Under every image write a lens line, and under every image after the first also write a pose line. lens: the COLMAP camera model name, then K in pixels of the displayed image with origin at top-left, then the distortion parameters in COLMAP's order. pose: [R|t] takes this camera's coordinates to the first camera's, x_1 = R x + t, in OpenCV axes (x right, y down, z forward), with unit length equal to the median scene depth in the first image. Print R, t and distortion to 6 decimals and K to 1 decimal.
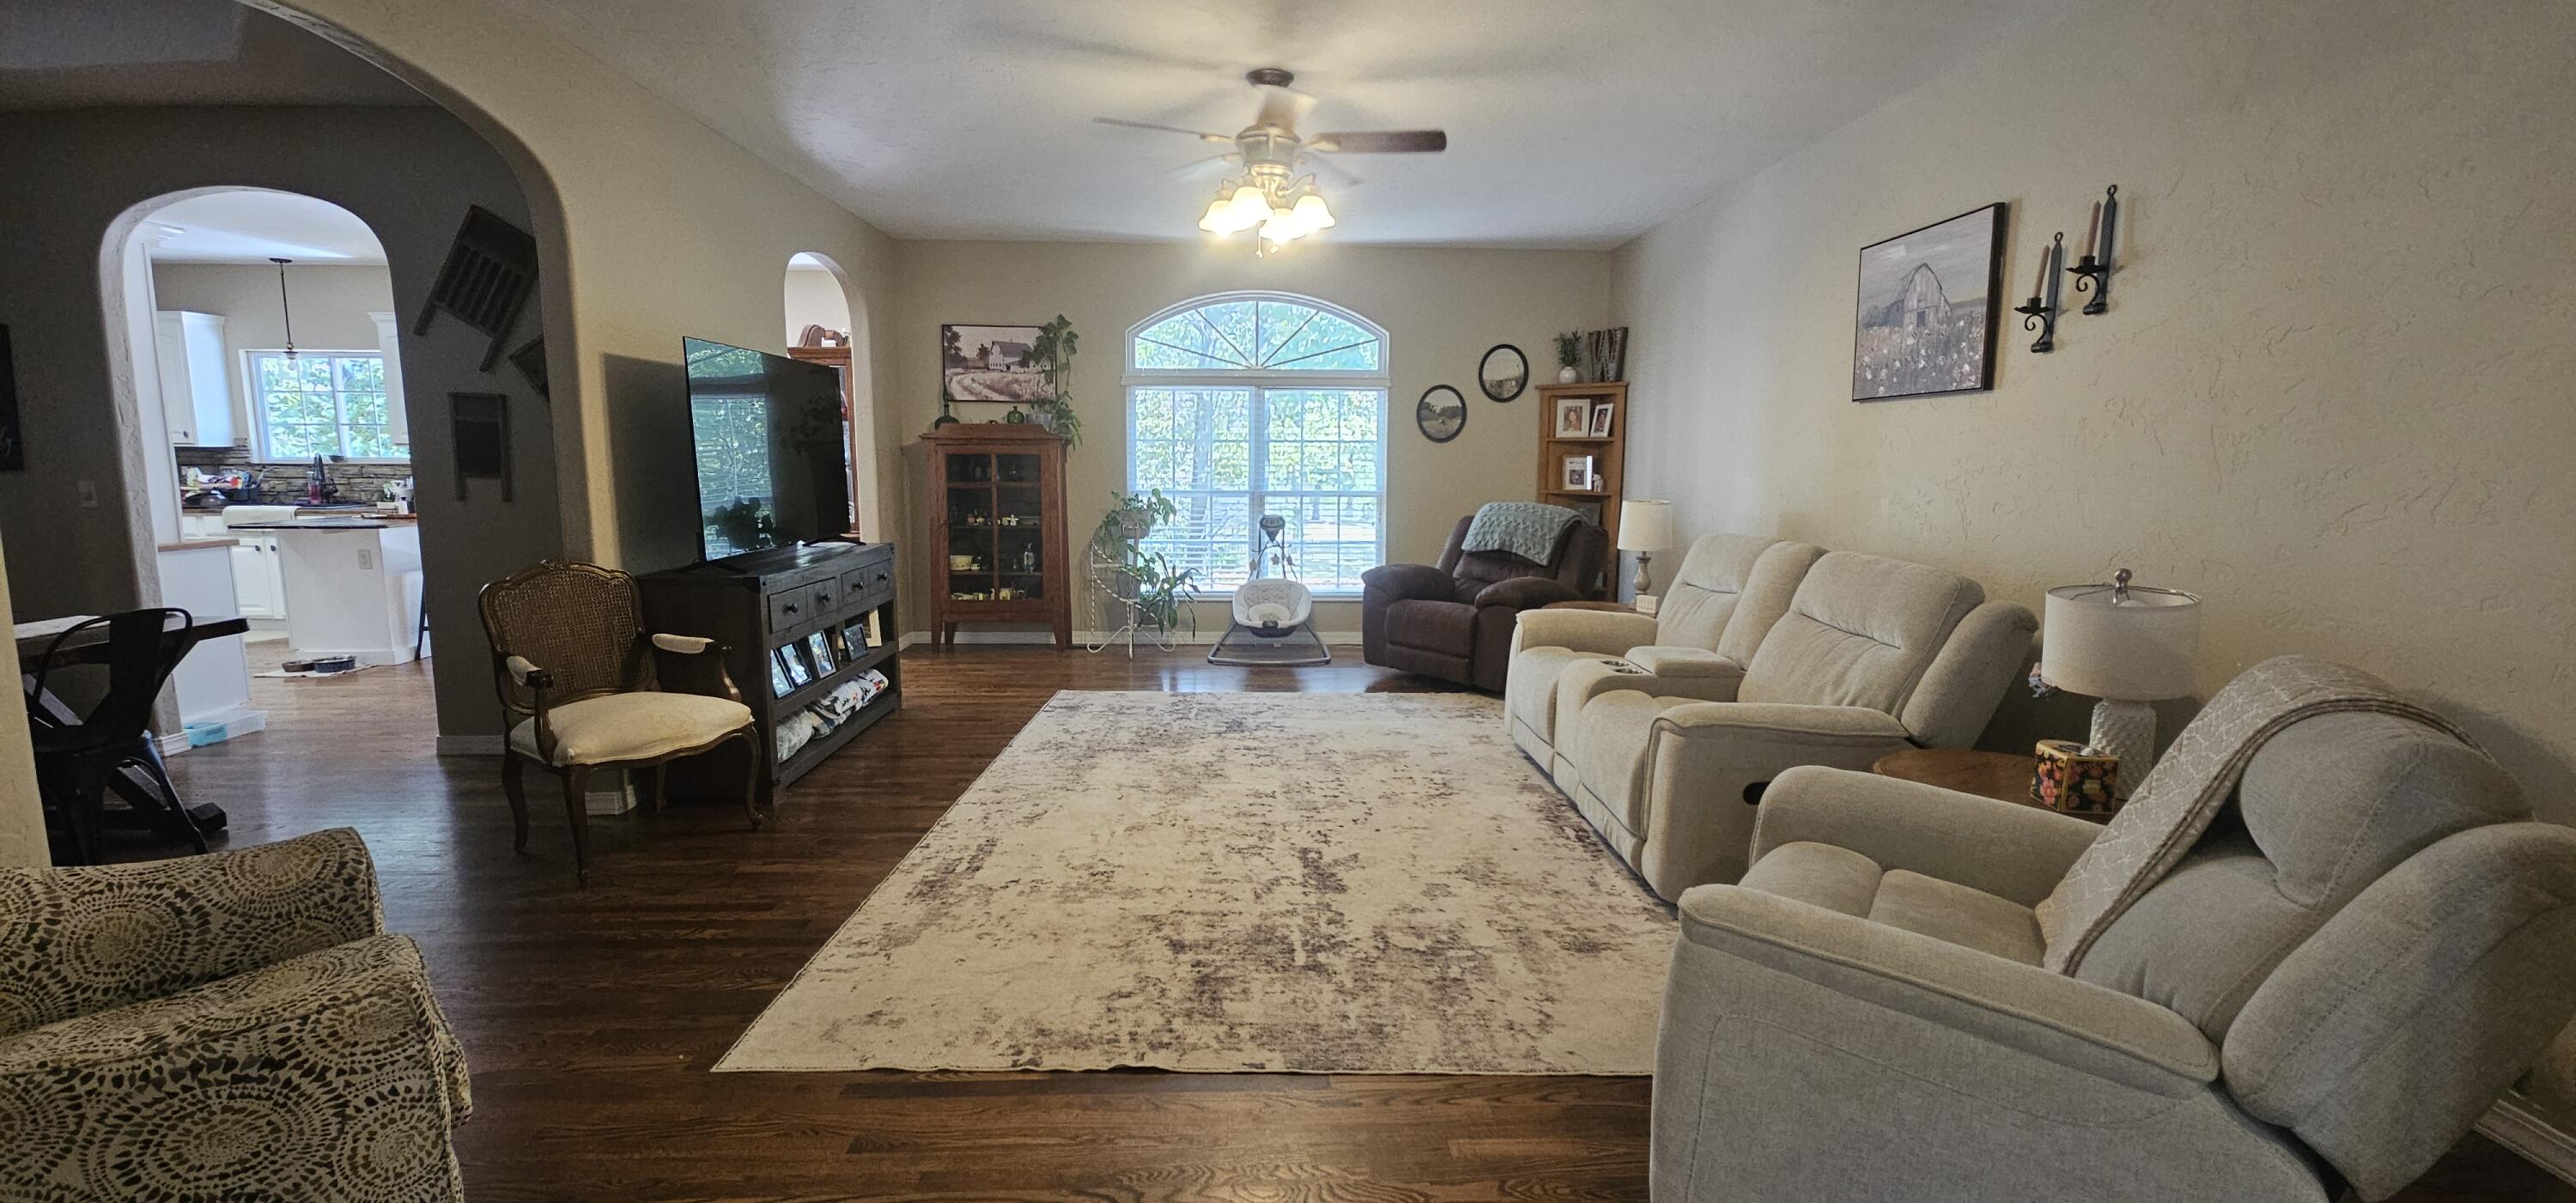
lens RADIAL K [[1055.0, 0, 1291.2], [0, 1055.0, 597.5], [0, 0, 1]] dist [0.002578, 0.000144]
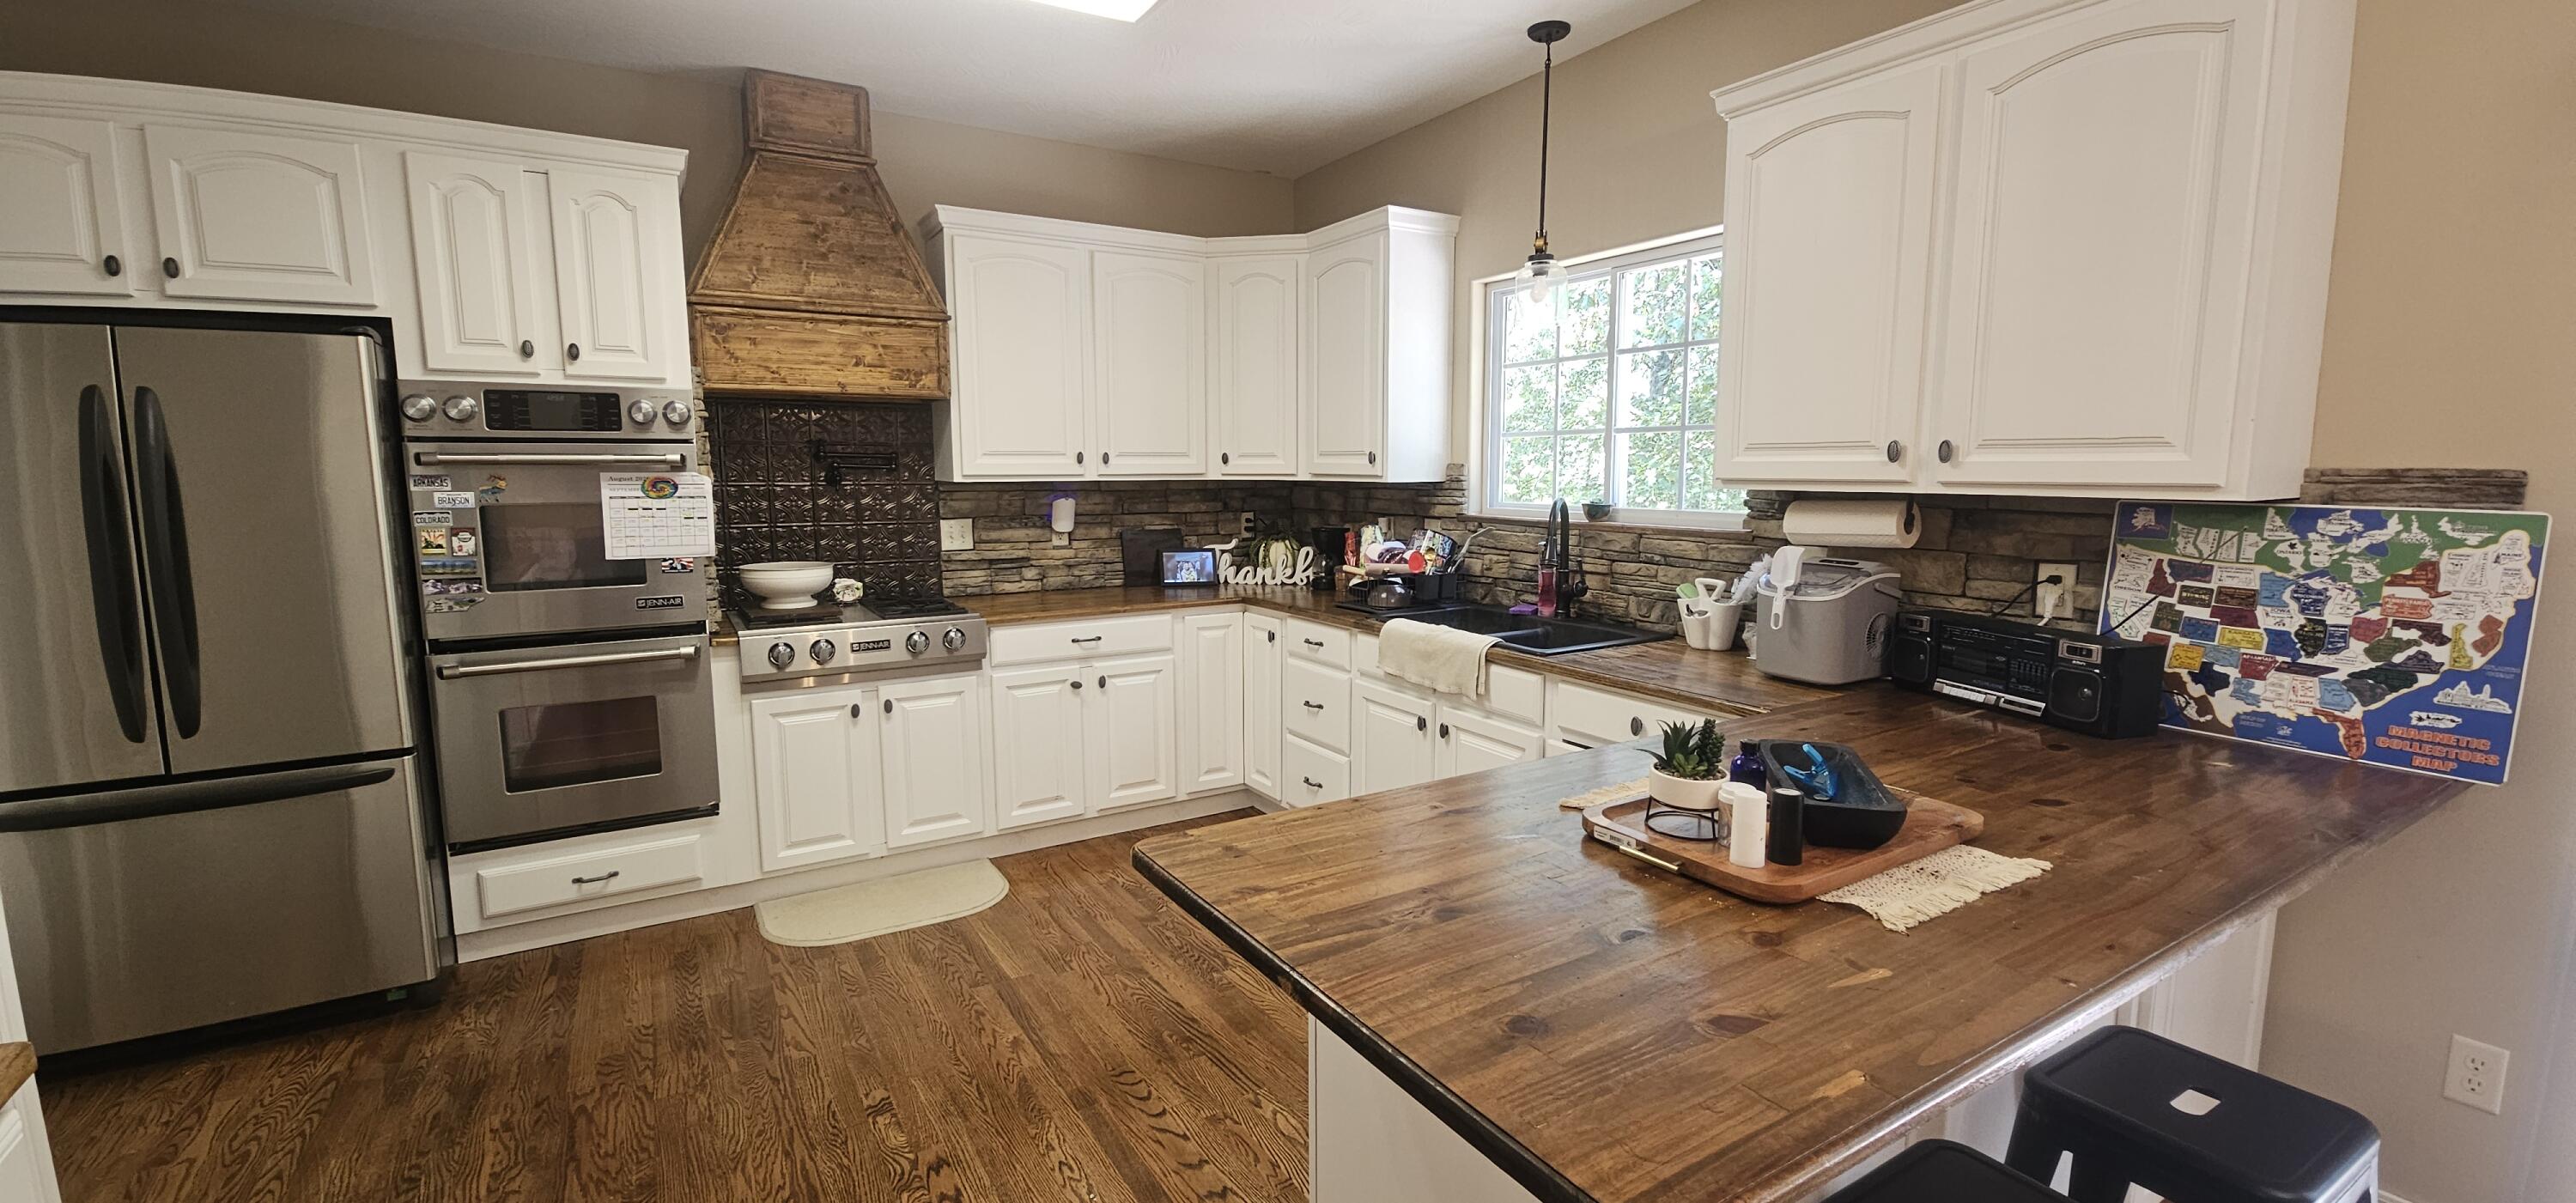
lens RADIAL K [[1055.0, 0, 1289.3], [0, 1055.0, 602.1], [0, 0, 1]] dist [0.002578, 0.000144]
pose [[0.501623, 0.108108, -0.858305, -0.604108], [-0.115193, 0.991673, 0.057584, -0.107037], [0.857383, 0.069985, 0.509899, 0.688855]]
